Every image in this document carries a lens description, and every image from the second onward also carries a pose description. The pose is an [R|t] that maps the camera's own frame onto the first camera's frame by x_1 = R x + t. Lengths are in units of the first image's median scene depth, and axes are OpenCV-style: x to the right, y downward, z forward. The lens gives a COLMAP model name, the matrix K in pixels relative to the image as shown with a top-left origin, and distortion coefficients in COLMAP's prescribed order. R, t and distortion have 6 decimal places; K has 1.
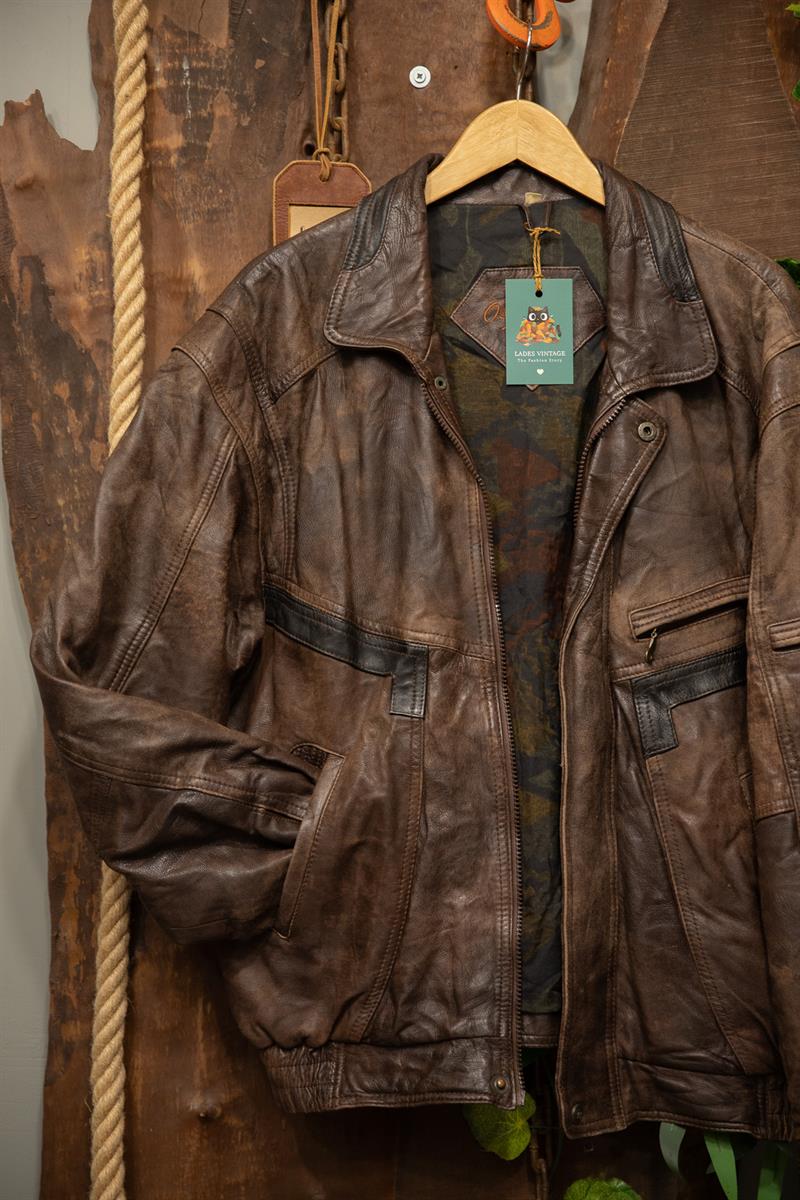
lens RADIAL K [[2170.6, 0, 395.1], [0, 2170.6, 603.1], [0, 0, 1]] dist [0.163648, 0.147576]
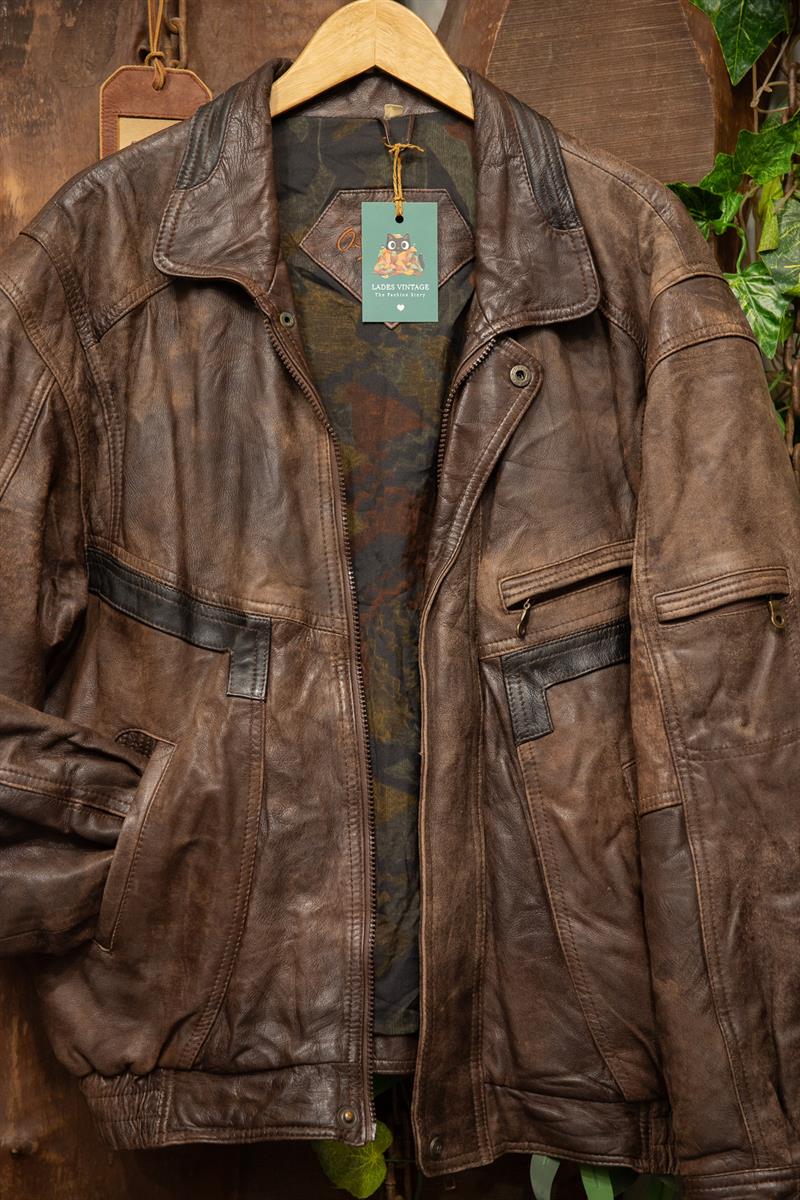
lens RADIAL K [[2125.9, 0, 399.3], [0, 2125.9, 604.2], [0, 0, 1]] dist [0.151754, 0.126581]
pose [[0.999557, 0.001405, 0.029720, 0.041172], [-0.001751, 0.999931, 0.011611, 0.003922], [-0.029702, -0.011658, 0.999491, 0.136118]]
